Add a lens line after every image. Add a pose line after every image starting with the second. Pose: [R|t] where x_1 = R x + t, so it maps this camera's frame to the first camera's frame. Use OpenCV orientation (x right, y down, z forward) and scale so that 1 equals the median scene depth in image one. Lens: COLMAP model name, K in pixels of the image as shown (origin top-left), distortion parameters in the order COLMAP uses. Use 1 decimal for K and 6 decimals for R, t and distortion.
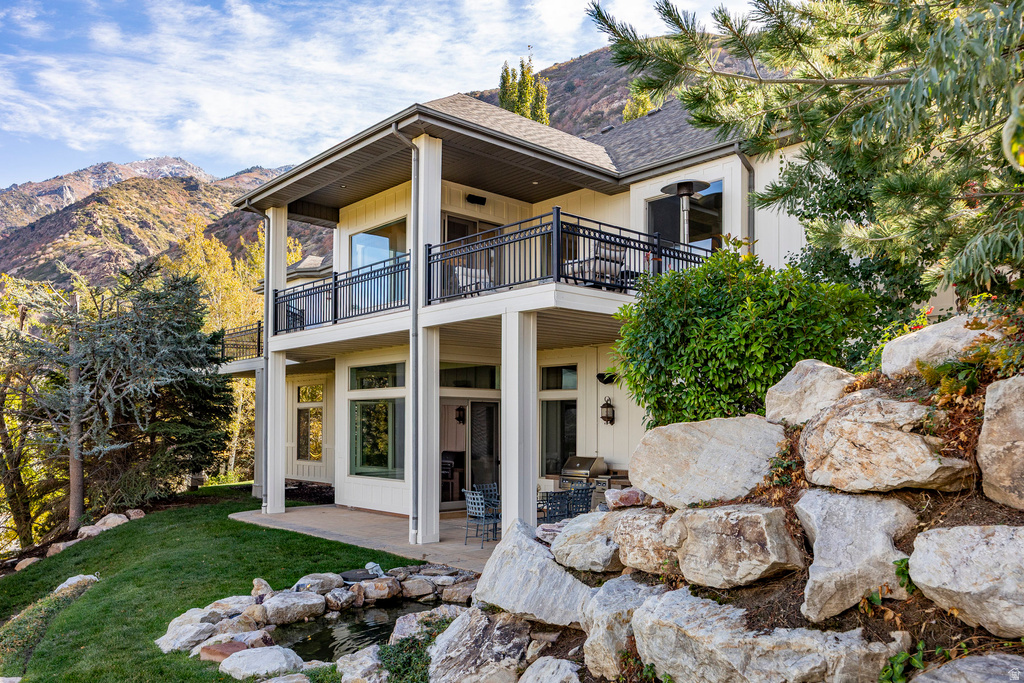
lens RADIAL K [[792.3, 0, 510.8], [0, 792.3, 397.7], [0, 0, 1]] dist [-0.001173, -0.003323]
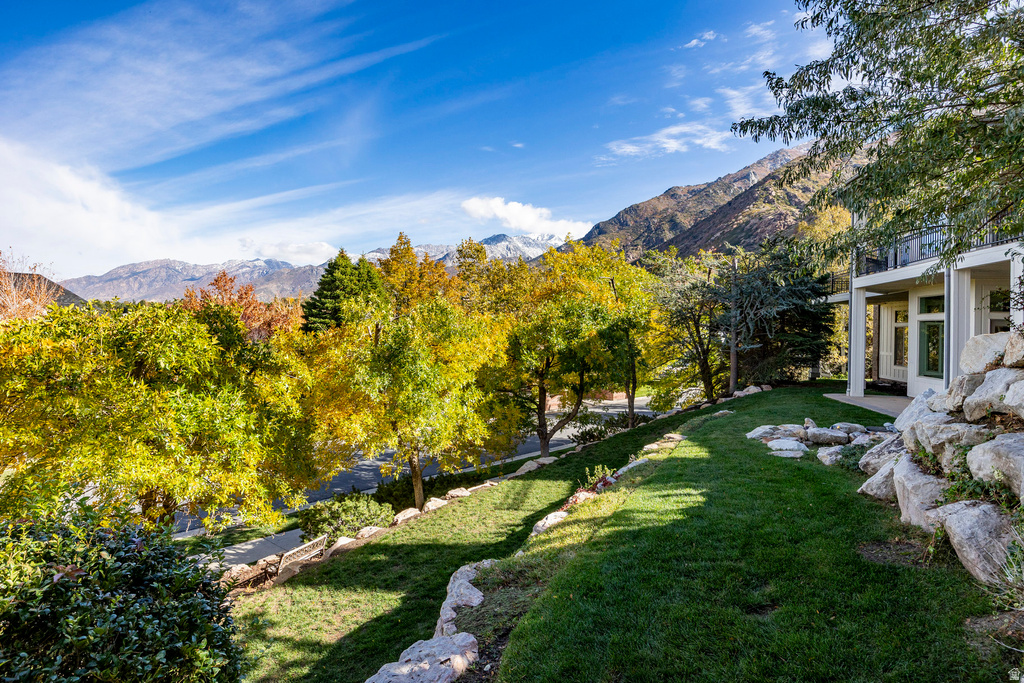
lens RADIAL K [[624.8, 0, 512.0], [0, 624.8, 341.5], [0, 0, 1]] dist [0.000724, 0.000746]
pose [[0.632124, 0.038112, -0.773930, 0.193701], [-0.008825, 0.999079, 0.041992, -0.001043], [0.774817, -0.019714, 0.631878, -0.234383]]
